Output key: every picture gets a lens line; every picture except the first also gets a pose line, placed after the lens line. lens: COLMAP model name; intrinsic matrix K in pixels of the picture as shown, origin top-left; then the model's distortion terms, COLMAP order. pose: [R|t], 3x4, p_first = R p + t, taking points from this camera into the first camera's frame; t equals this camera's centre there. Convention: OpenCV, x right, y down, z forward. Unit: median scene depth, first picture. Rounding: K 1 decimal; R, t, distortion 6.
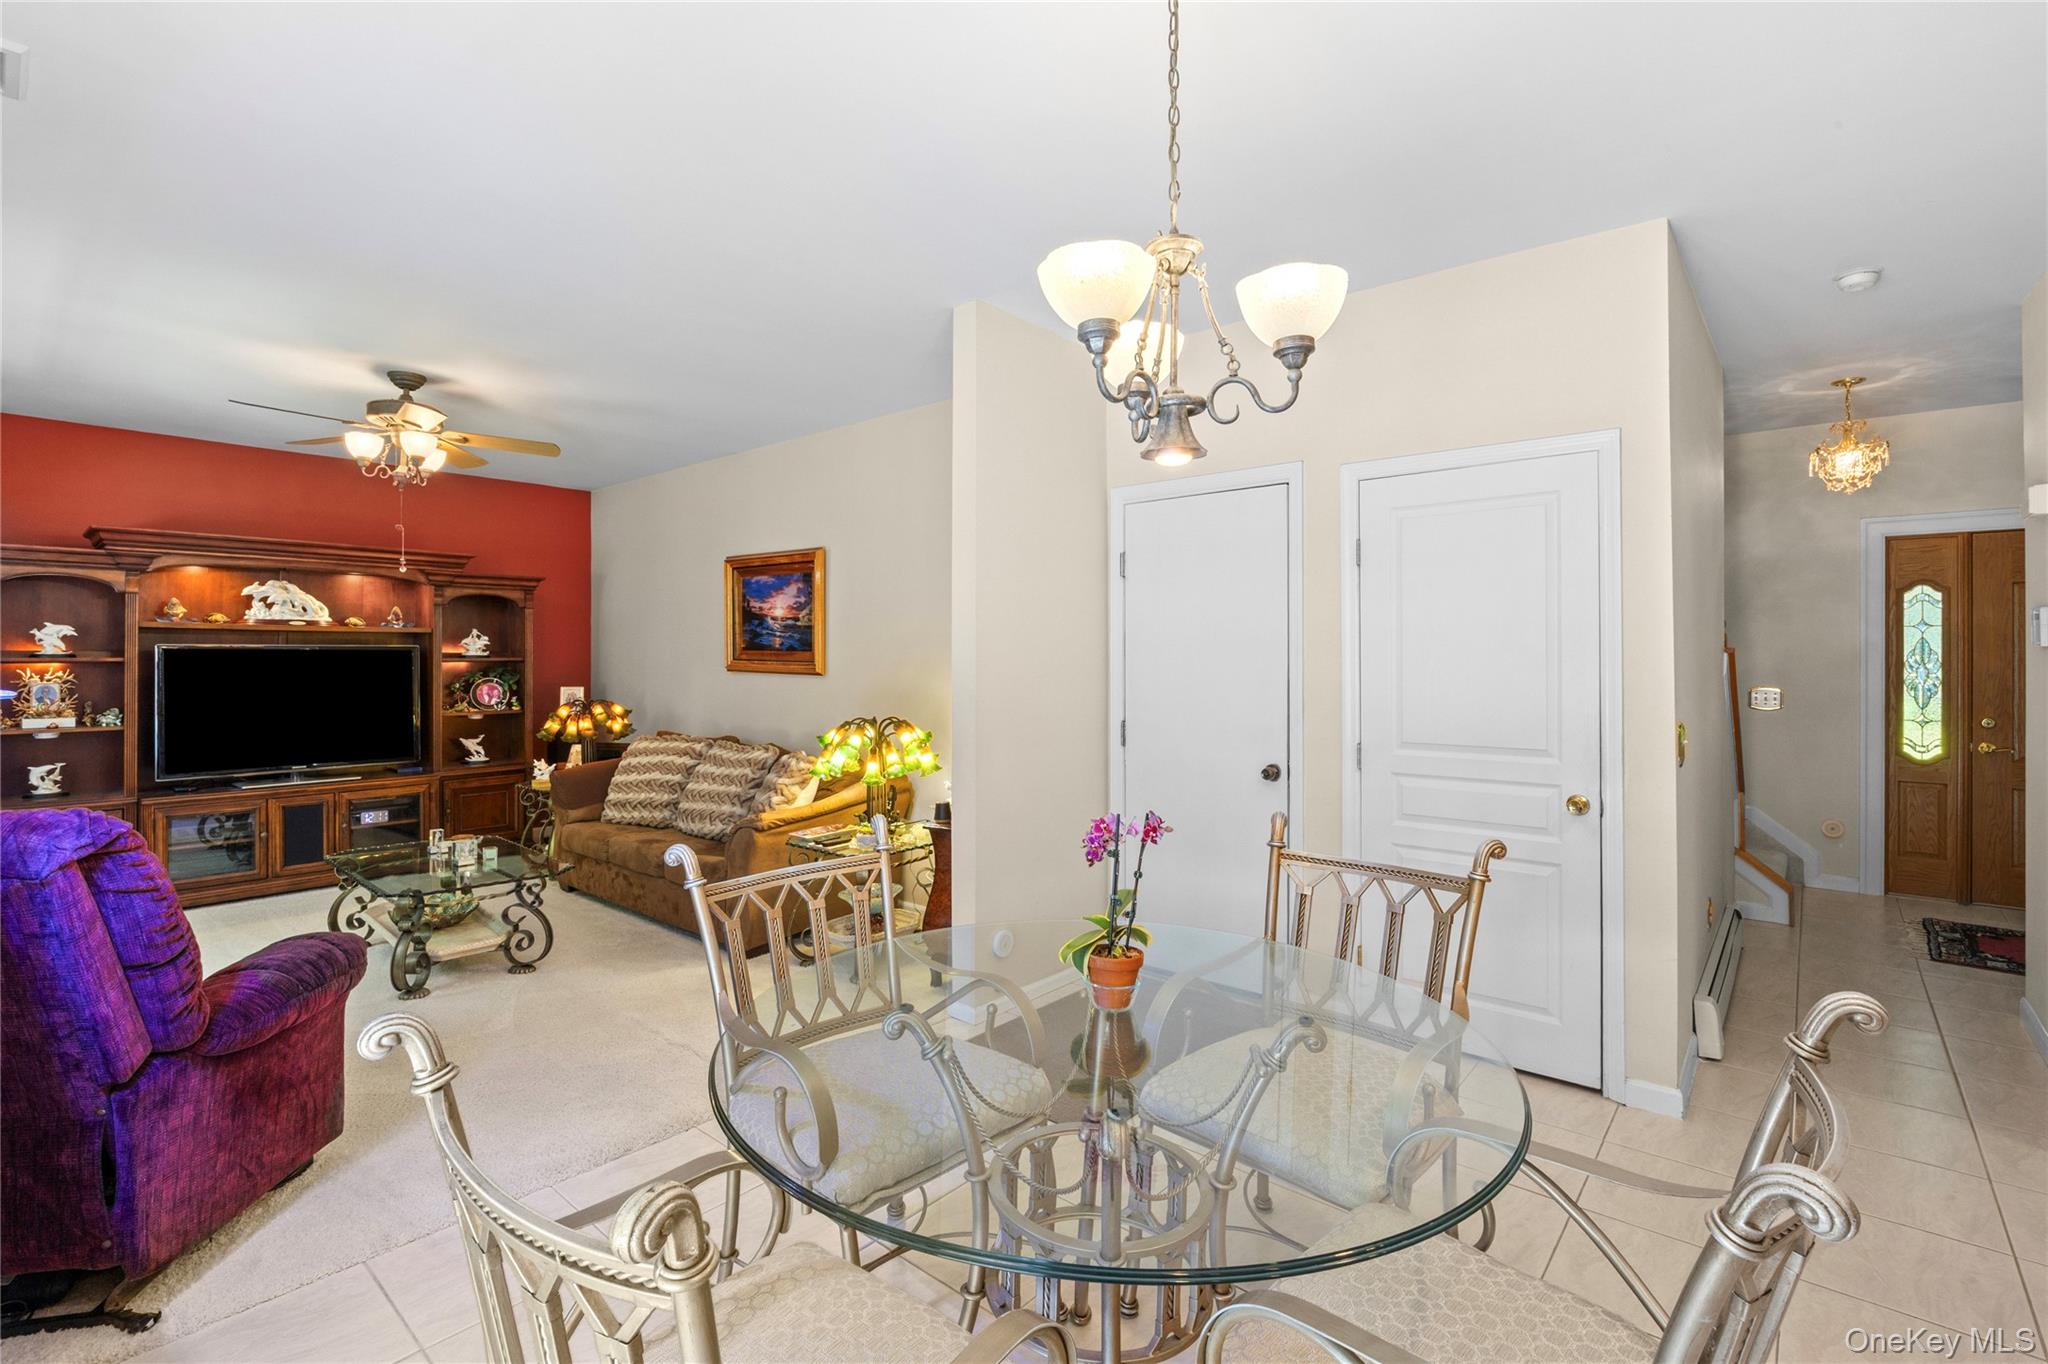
lens RADIAL K [[887.6, 0, 1024.4], [0, 887.6, 680.1], [0, 0, 1]] dist [-0.016606, 0.001010]
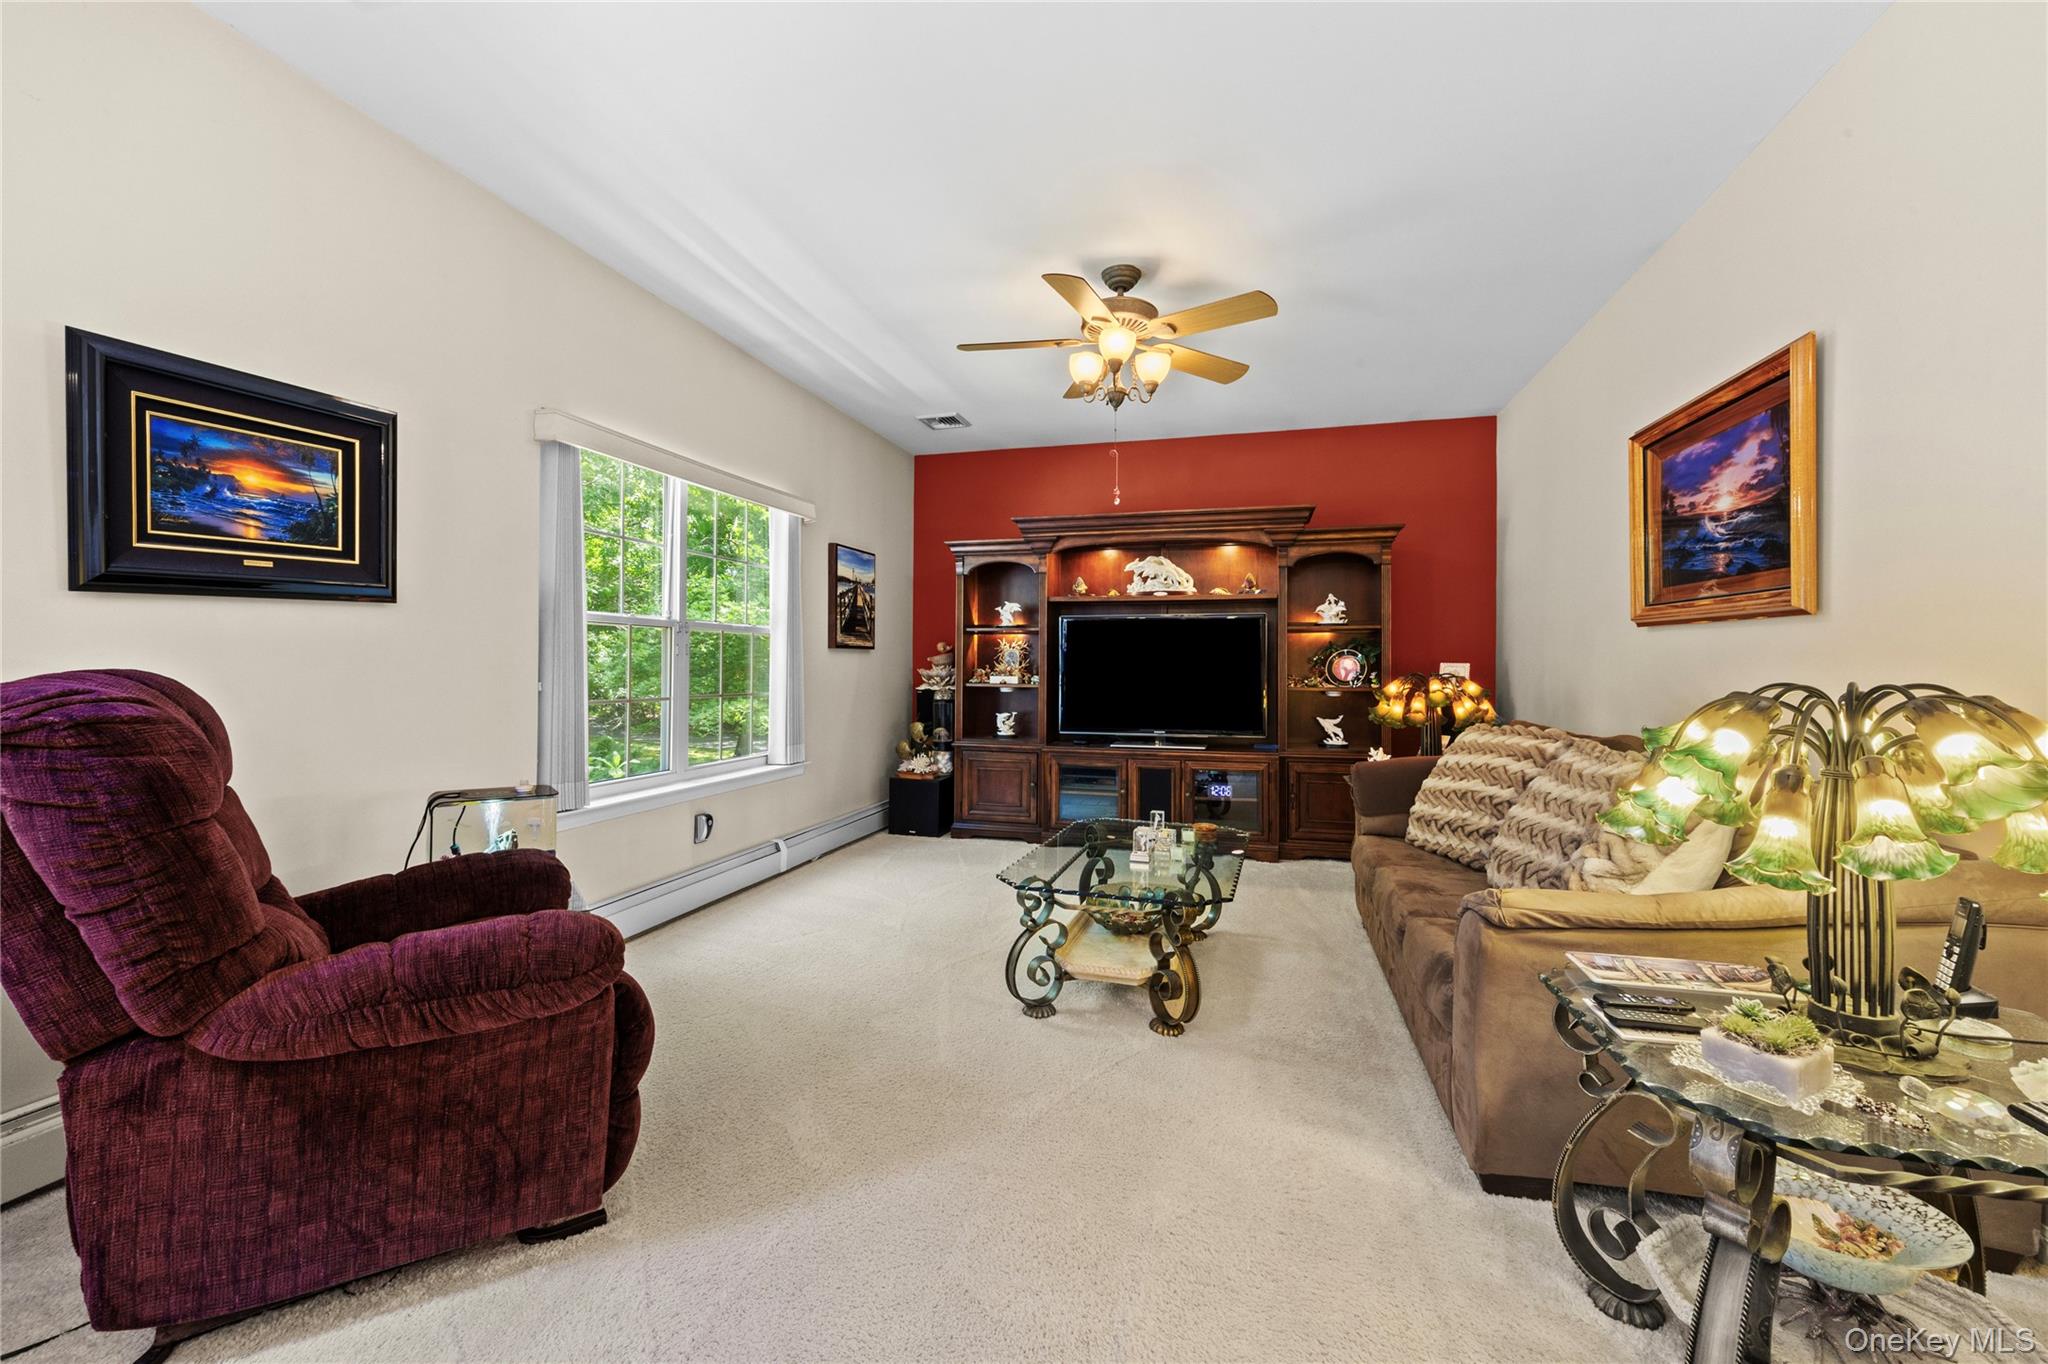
lens RADIAL K [[816.2, 0, 1023.9], [0, 816.2, 665.0], [0, 0, 1]] dist [0.002144, 0.000172]
pose [[0.422142, -0.000021, -0.906530, -0.016298], [-0.023784, 0.999656, -0.011098, 0.034227], [0.906218, 0.026246, 0.421996, 0.441836]]
